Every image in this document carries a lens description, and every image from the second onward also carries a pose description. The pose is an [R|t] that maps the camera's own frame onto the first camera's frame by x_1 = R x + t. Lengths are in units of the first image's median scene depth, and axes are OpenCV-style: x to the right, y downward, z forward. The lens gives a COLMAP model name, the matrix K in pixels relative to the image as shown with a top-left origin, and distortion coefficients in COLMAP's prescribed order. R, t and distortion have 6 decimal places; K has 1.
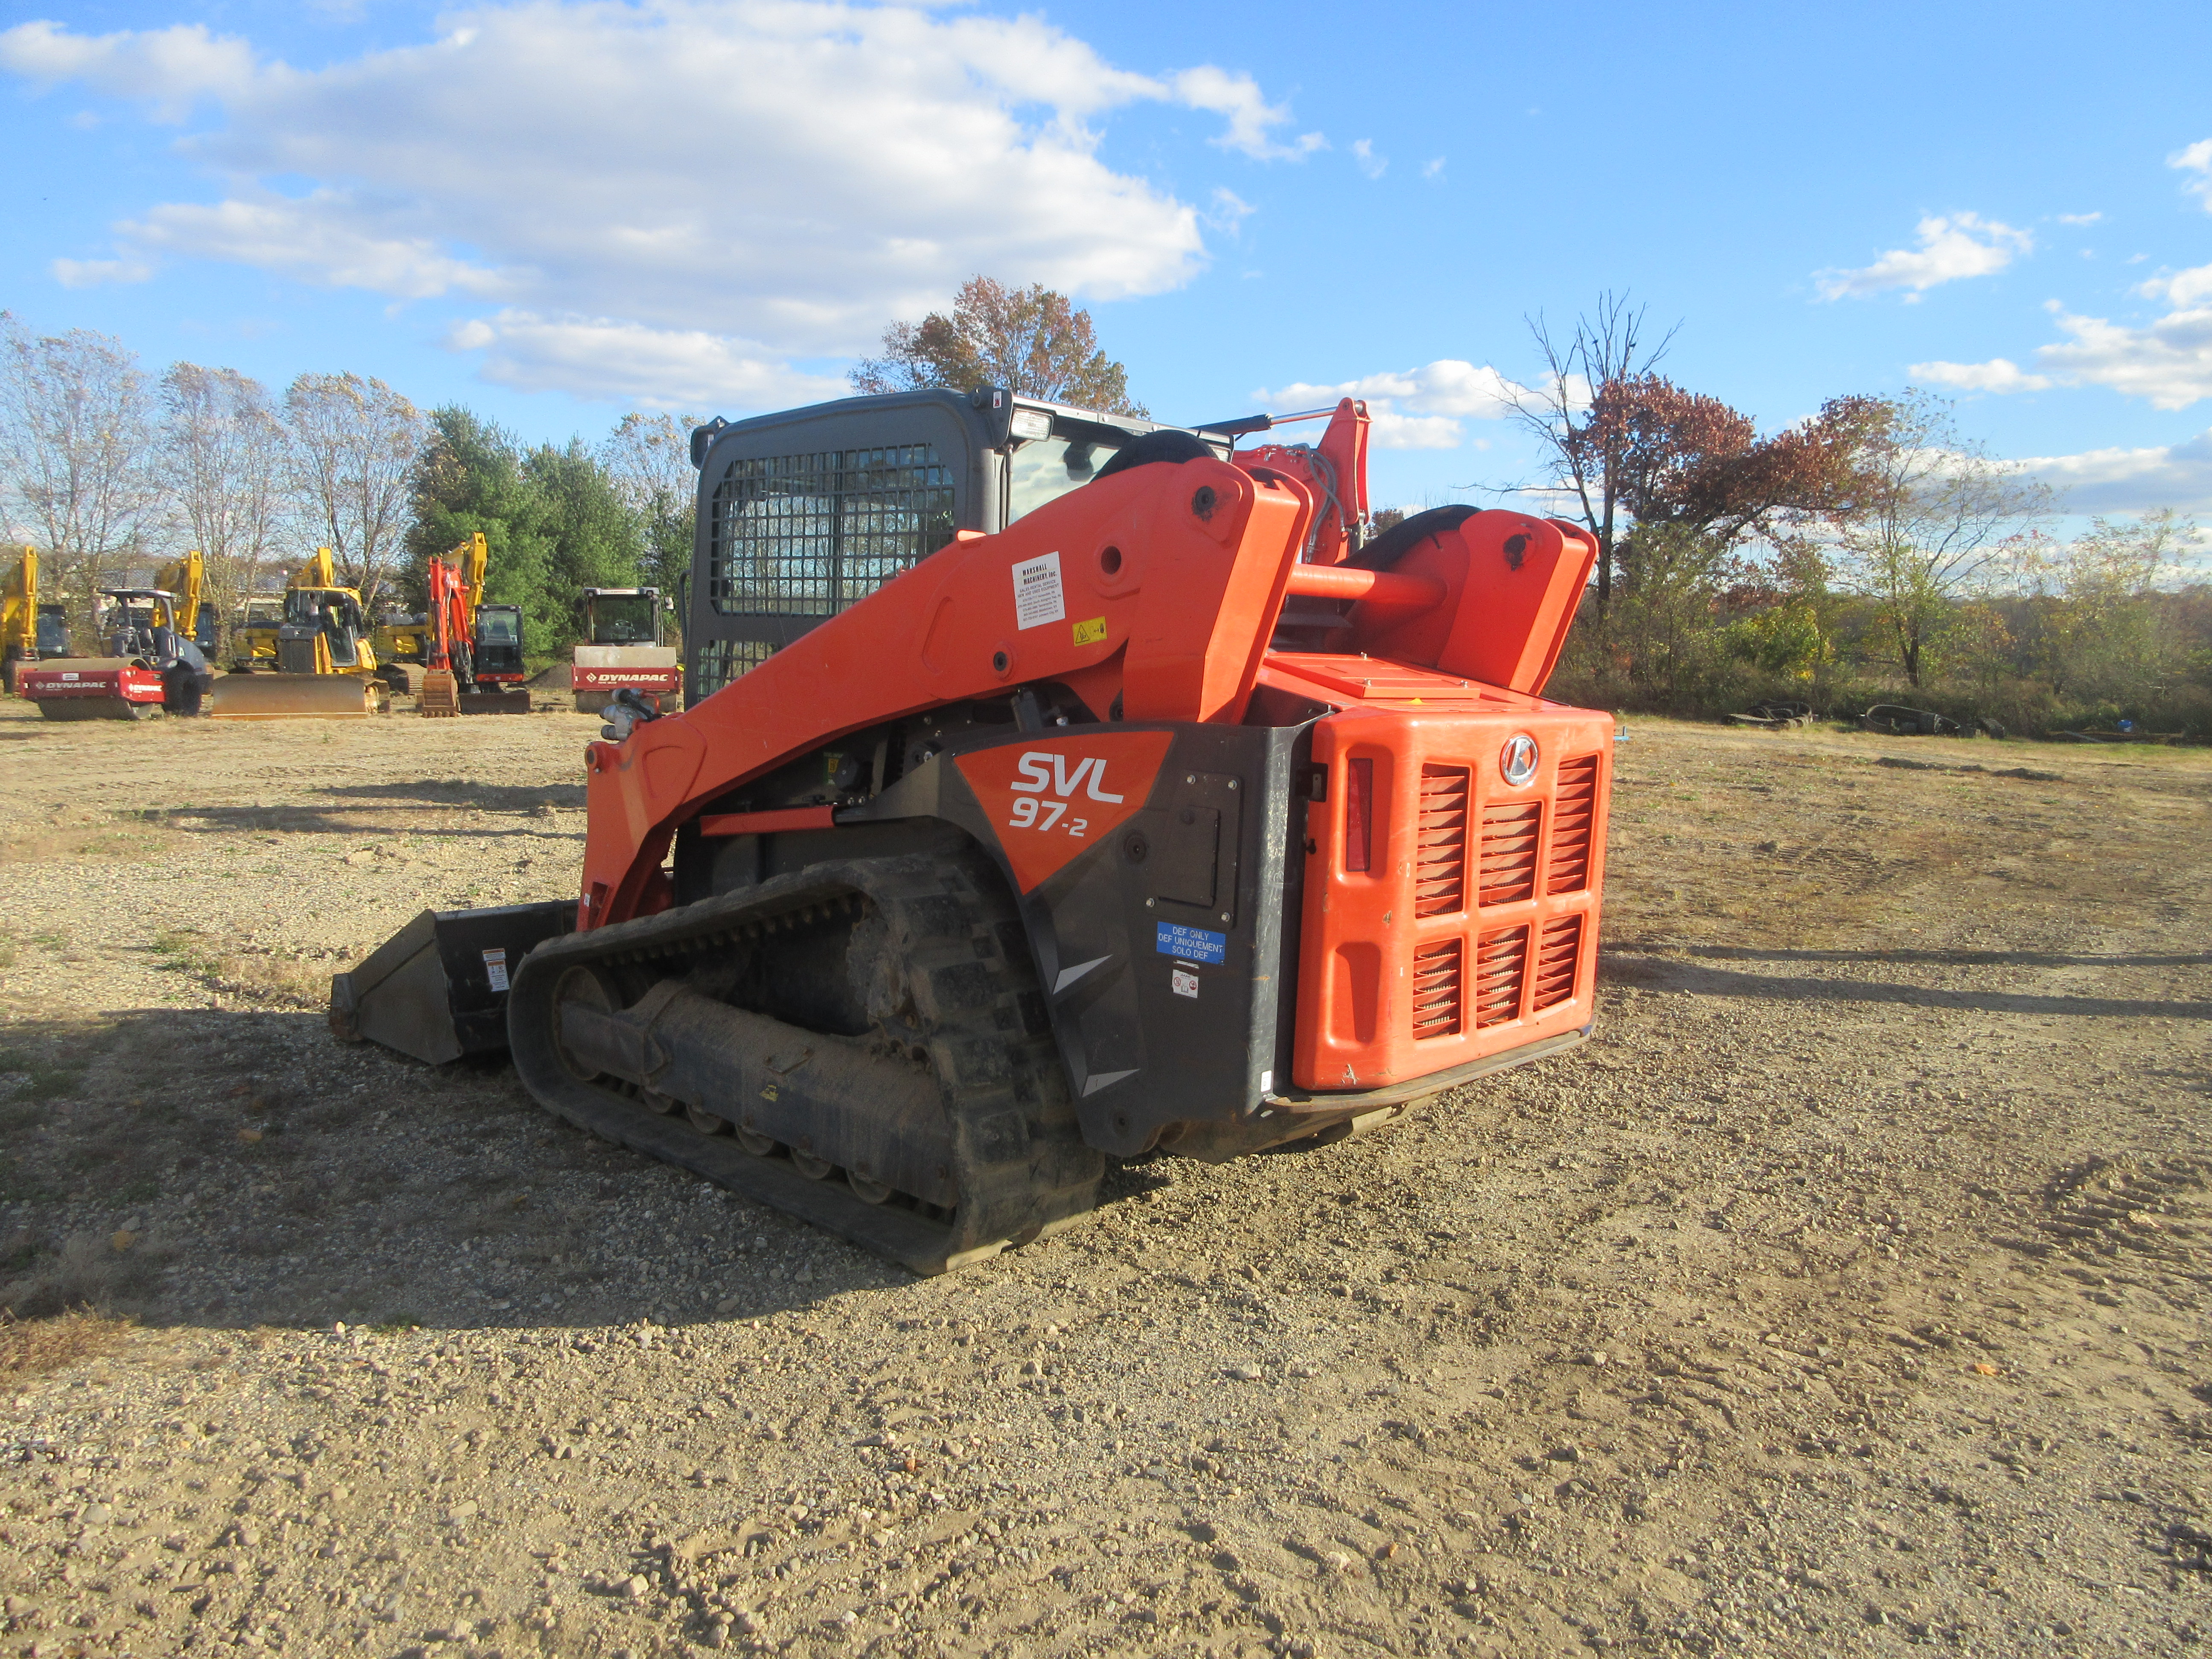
lens RADIAL K [[1633.8, 0, 1077.7], [0, 1633.8, 819.4], [0, 0, 1]] dist [-0.031112, 0.000473]
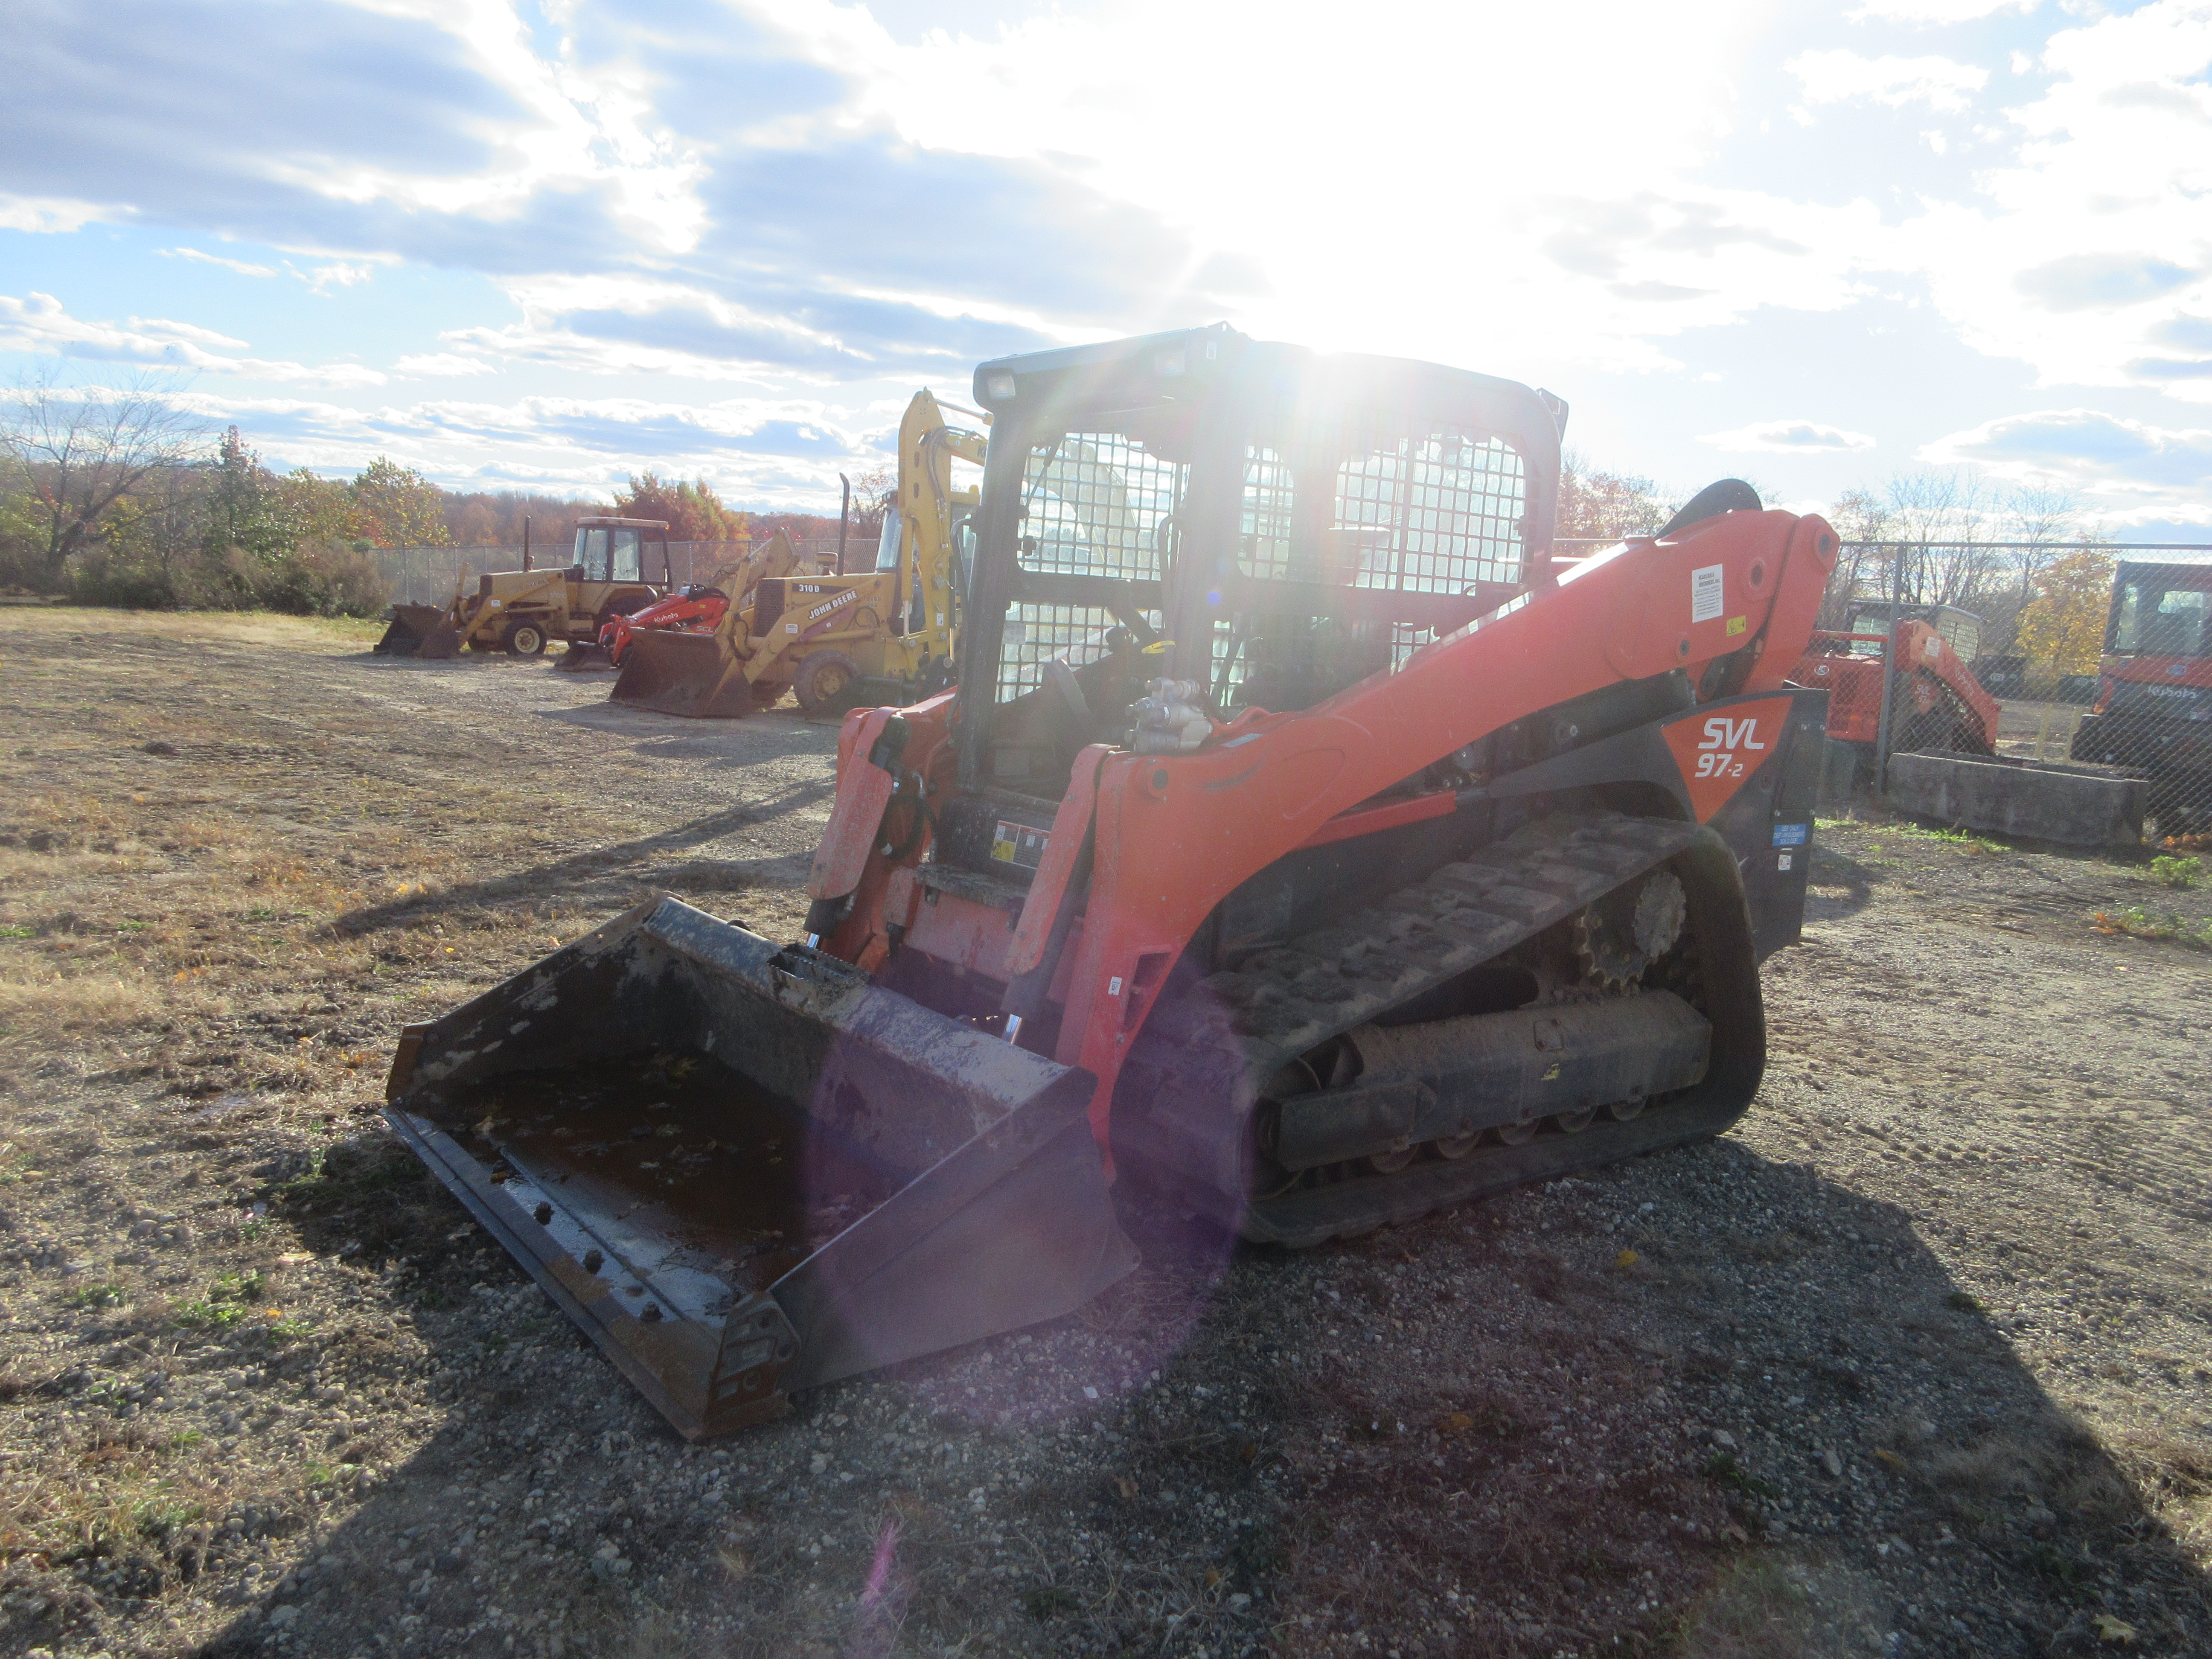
lens RADIAL K [[1633.8, 0, 1077.7], [0, 1633.8, 819.4], [0, 0, 1]] dist [-0.031112, 0.000473]
pose [[0.163401, -0.151648, 0.974835, -1.386798], [0.046759, 0.988195, 0.145888, -0.174277], [-0.985451, 0.021744, 0.168563, 1.282620]]
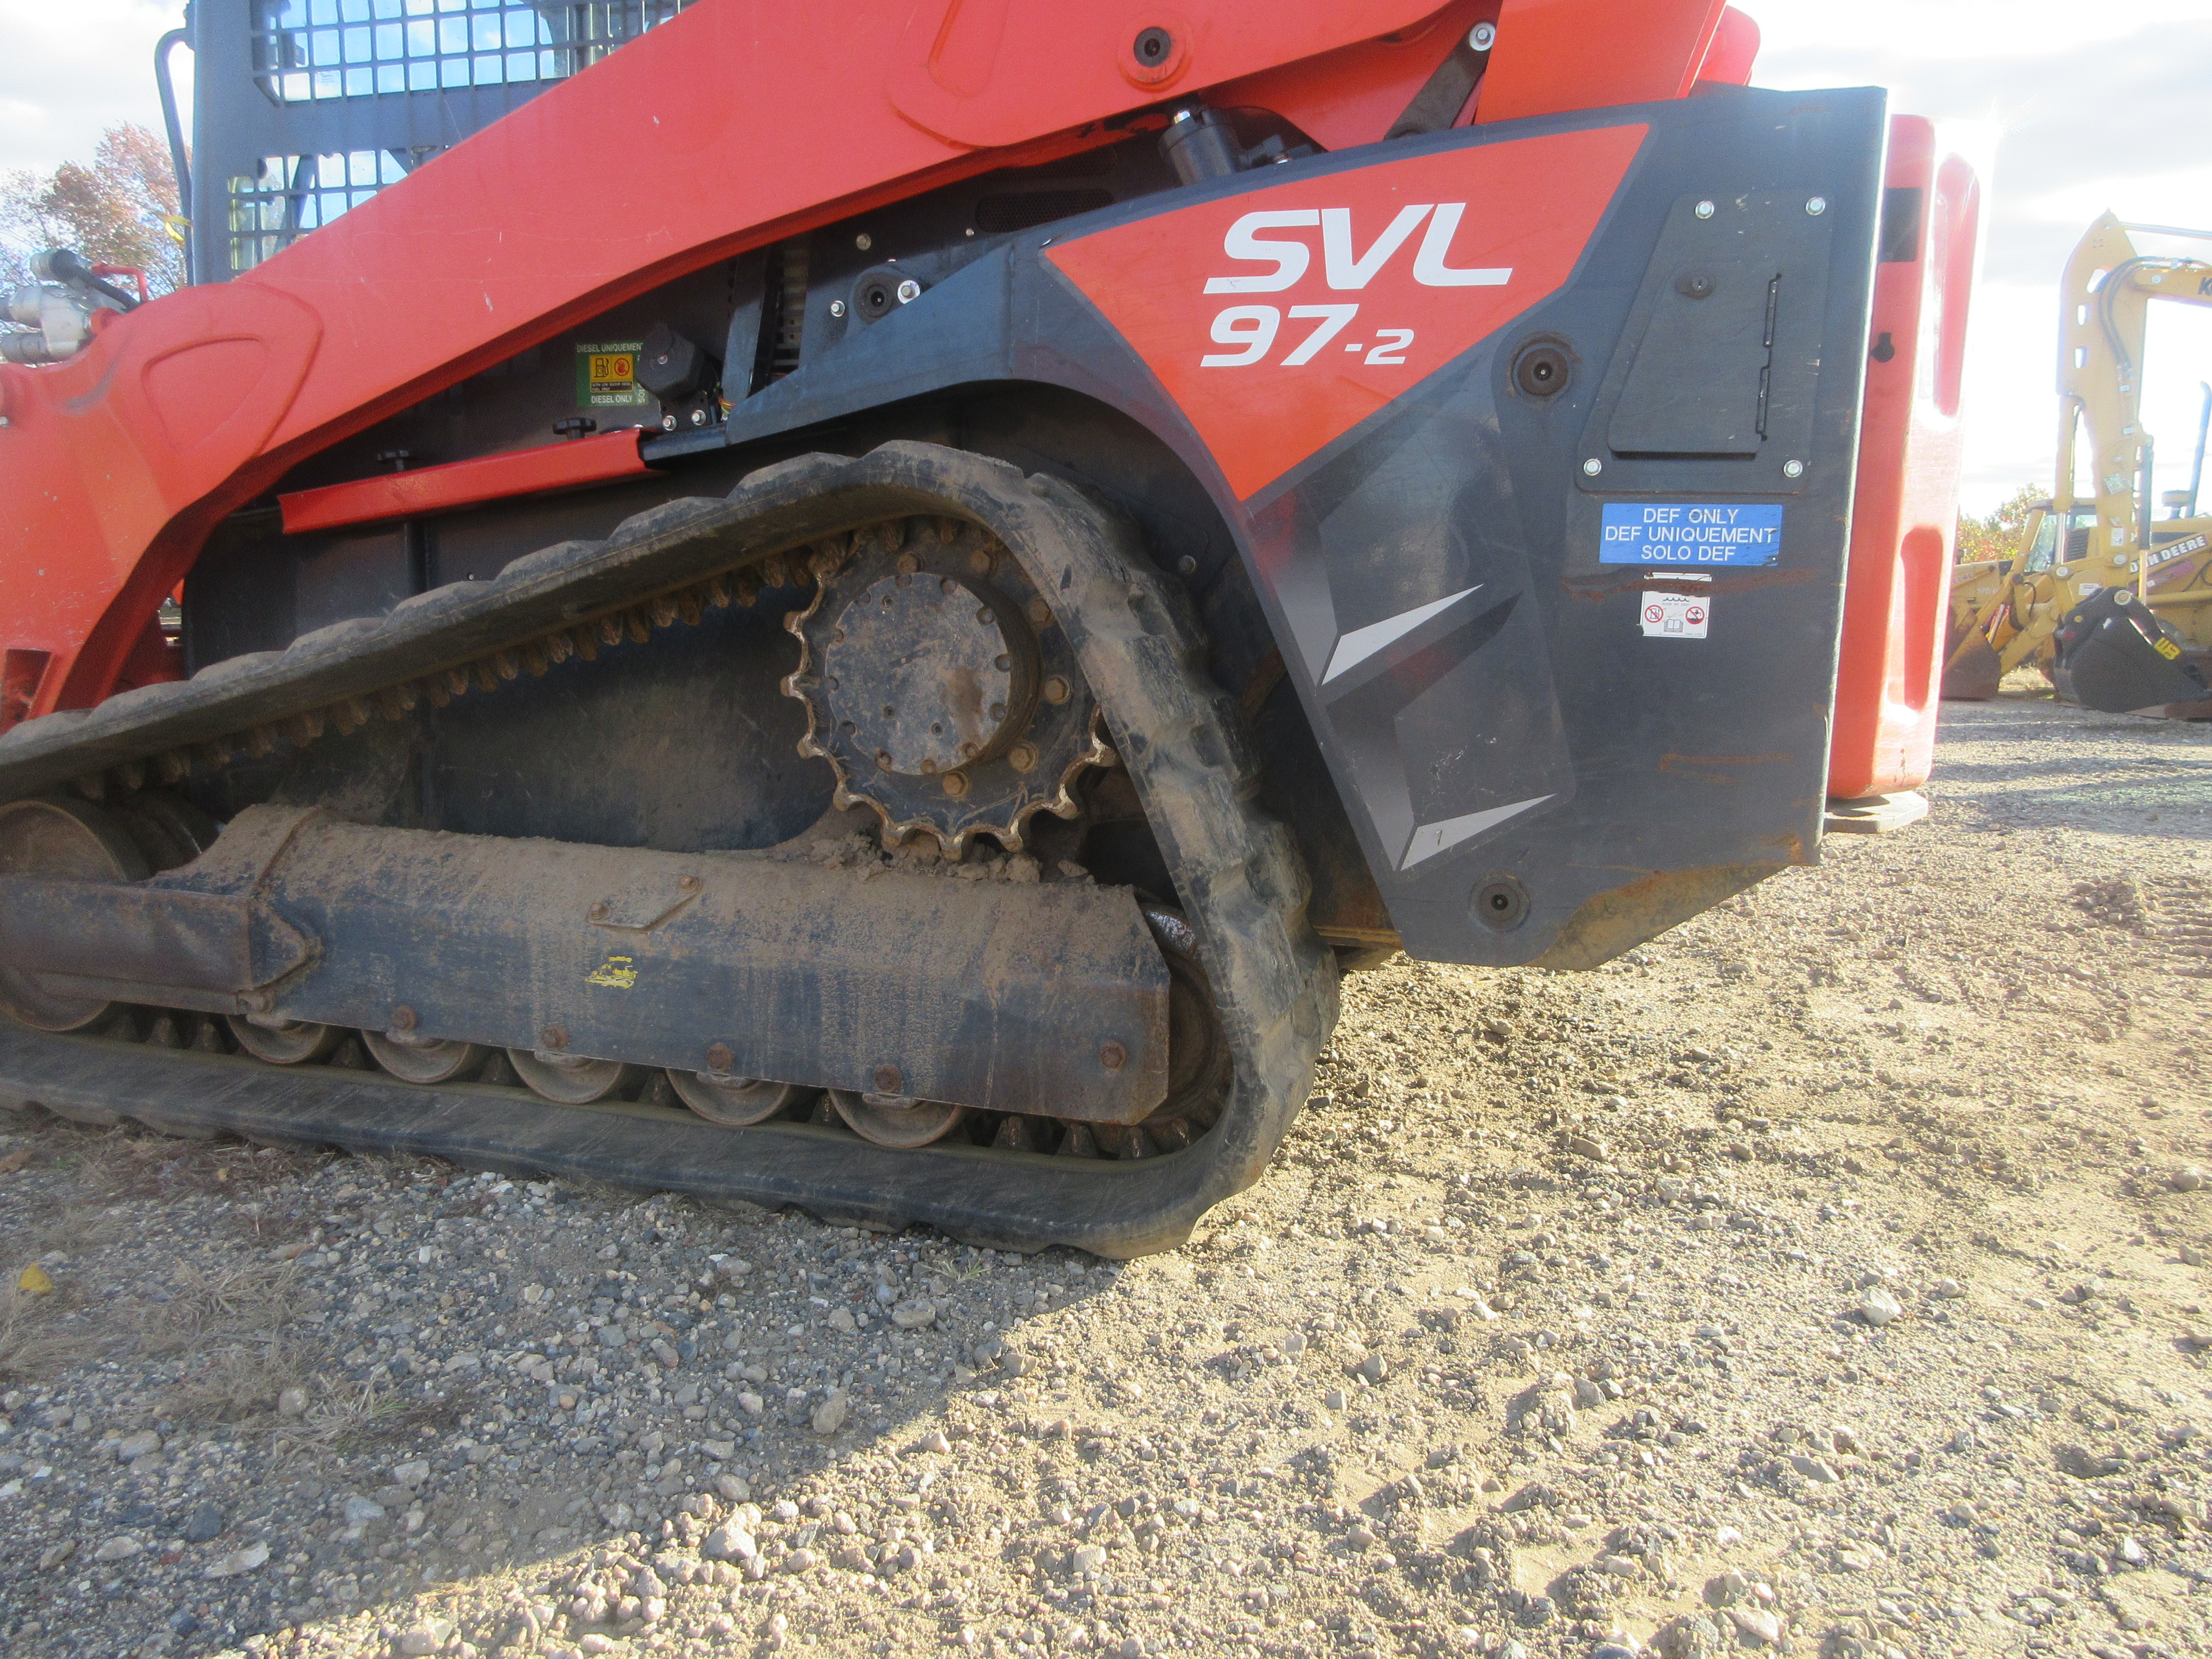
lens RADIAL K [[1649.2, 0, 1106.0], [0, 1649.2, 829.5], [0, 0, 1]] dist [-0.010900, -0.011051]
pose [[0.894442, -0.079249, 0.440106, -0.312910], [0.057449, 0.996380, 0.062660, 0.116131], [-0.443479, -0.030762, 0.895757, 0.554463]]
